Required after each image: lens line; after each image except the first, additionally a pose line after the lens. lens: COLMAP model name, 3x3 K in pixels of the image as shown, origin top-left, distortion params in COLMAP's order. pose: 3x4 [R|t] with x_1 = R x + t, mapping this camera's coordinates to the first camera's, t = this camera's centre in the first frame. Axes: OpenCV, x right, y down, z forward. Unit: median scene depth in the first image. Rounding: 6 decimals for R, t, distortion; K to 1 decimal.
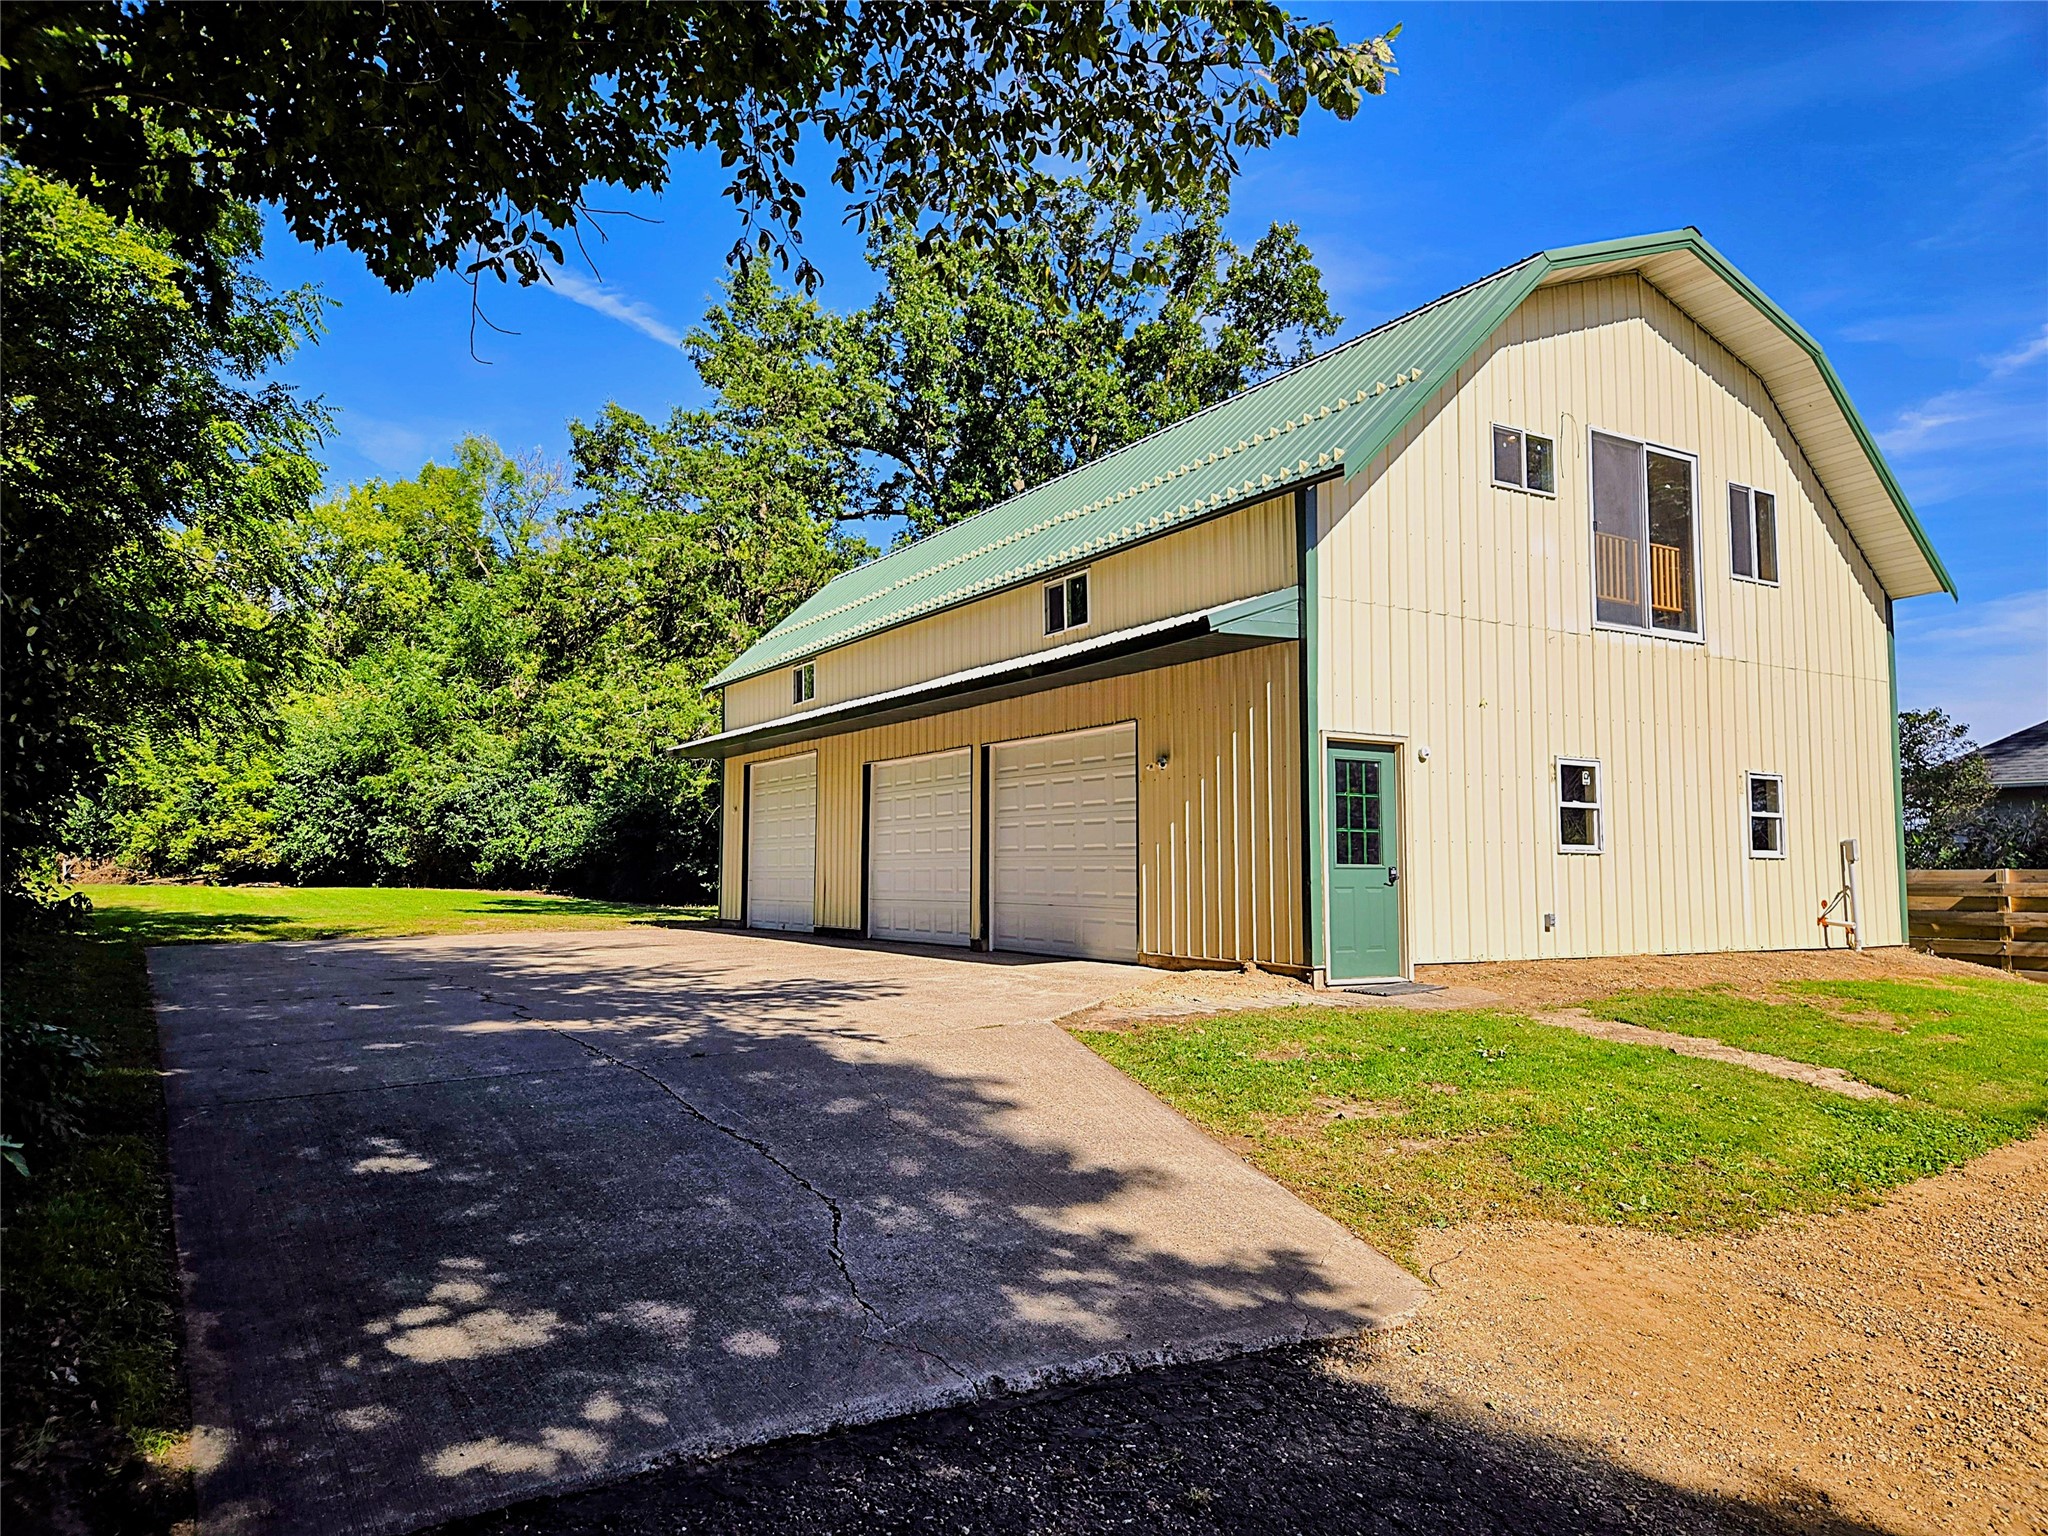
lens RADIAL K [[1357.6, 0, 1024.1], [0, 1357.6, 792.6], [0, 0, 1]] dist [0.067462, -0.054155]
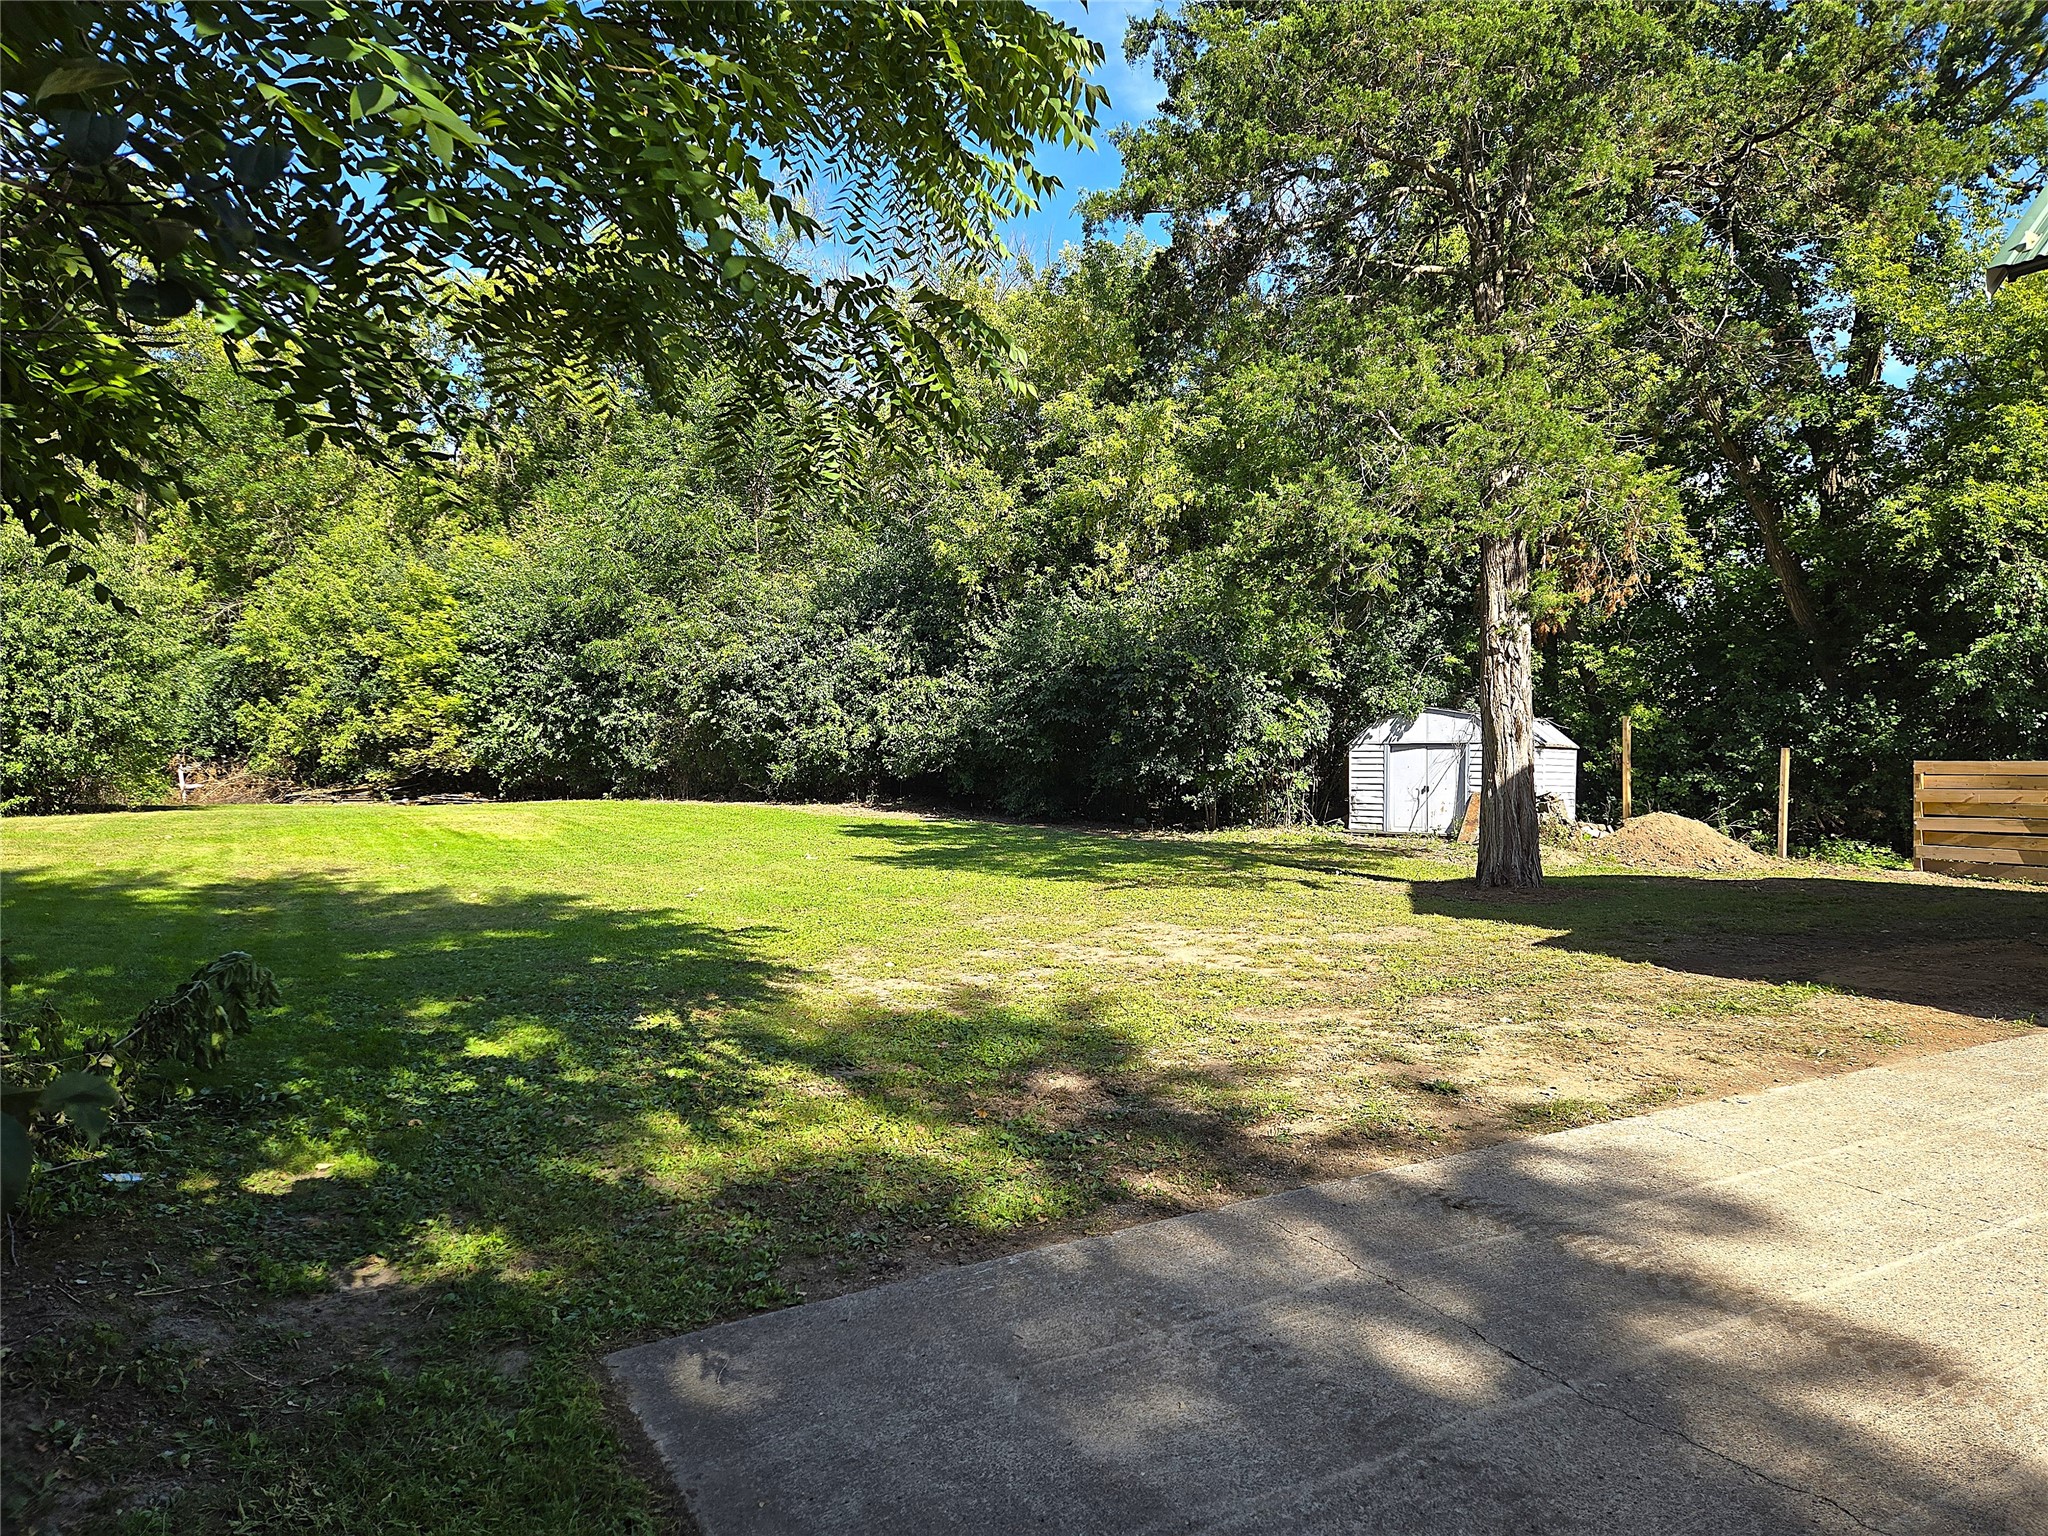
lens RADIAL K [[1357.6, 0, 1024.1], [0, 1357.6, 792.6], [0, 0, 1]] dist [0.067462, -0.054155]
pose [[0.998283, -0.022265, -0.054187, -0.222209], [0.027453, 0.994910, 0.096961, 0.003279], [0.051752, -0.098282, 0.993812, 0.314071]]
